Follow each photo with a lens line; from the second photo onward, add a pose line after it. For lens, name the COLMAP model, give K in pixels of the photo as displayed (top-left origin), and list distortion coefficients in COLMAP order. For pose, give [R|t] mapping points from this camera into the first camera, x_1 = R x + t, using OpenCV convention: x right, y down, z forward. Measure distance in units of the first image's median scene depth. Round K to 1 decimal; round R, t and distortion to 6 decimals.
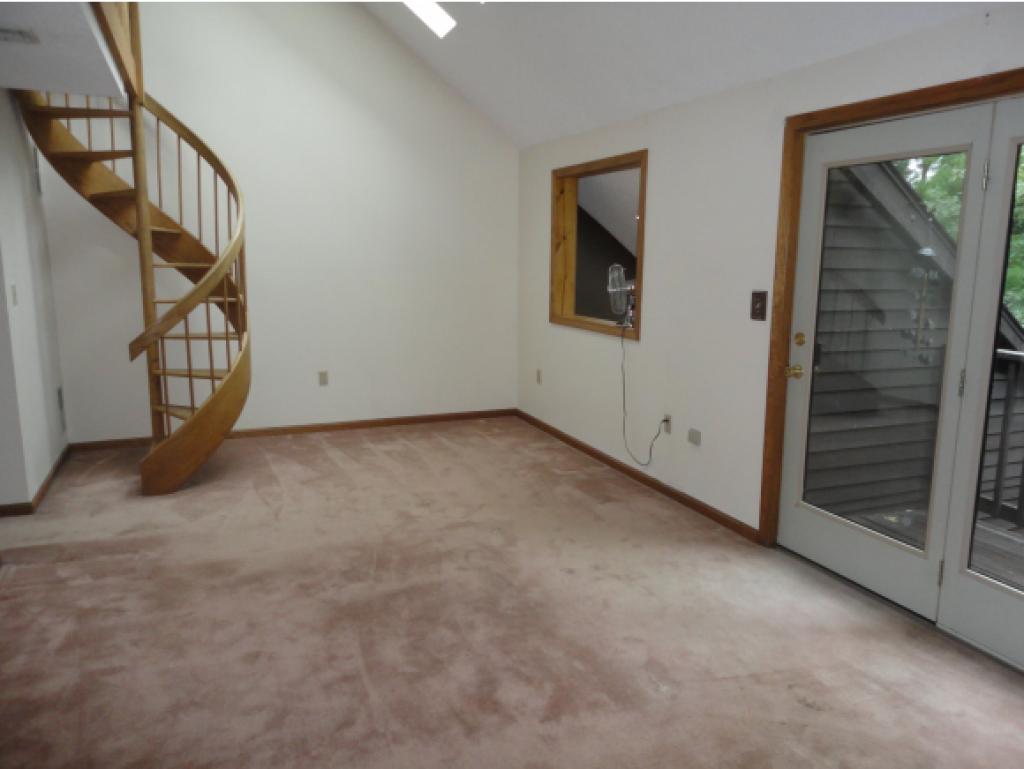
lens RADIAL K [[744.2, 0, 511.7], [0, 744.2, 380.7], [0, 0, 1]] dist [-0.006699, -0.003790]
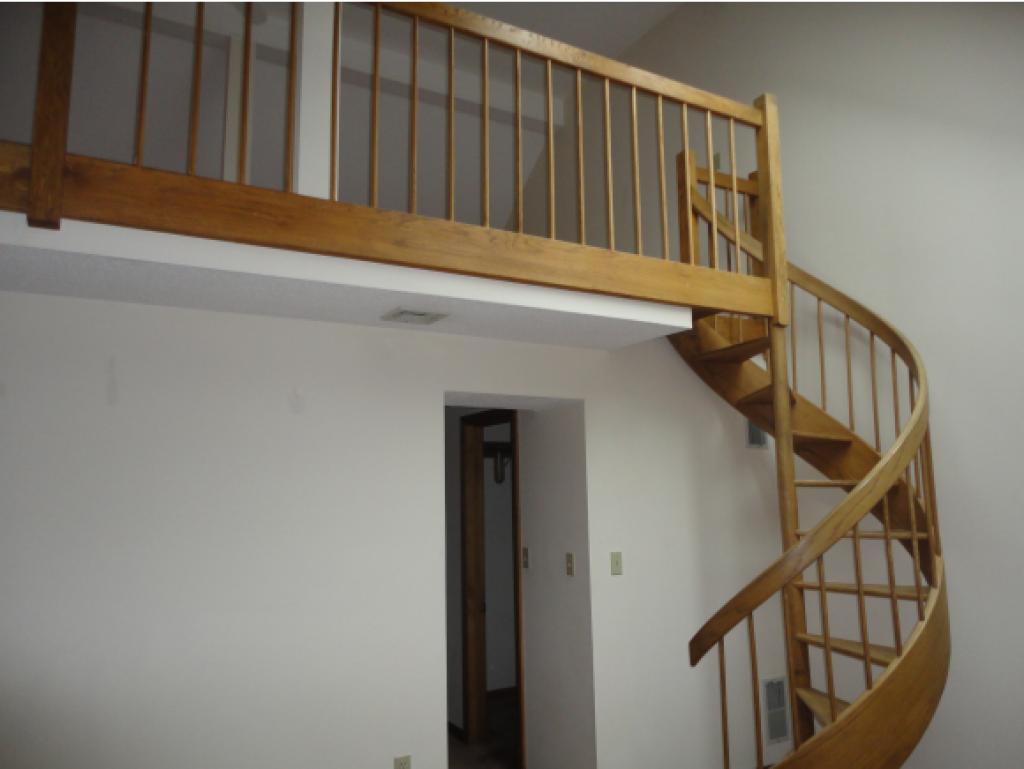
lens RADIAL K [[744.2, 0, 511.7], [0, 744.2, 380.7], [0, 0, 1]] dist [-0.006699, -0.003790]
pose [[0.587846, -0.135742, -0.797503, -0.052405], [-0.131046, 0.956823, -0.259455, -0.023129], [0.798288, 0.257029, 0.544676, 0.325506]]
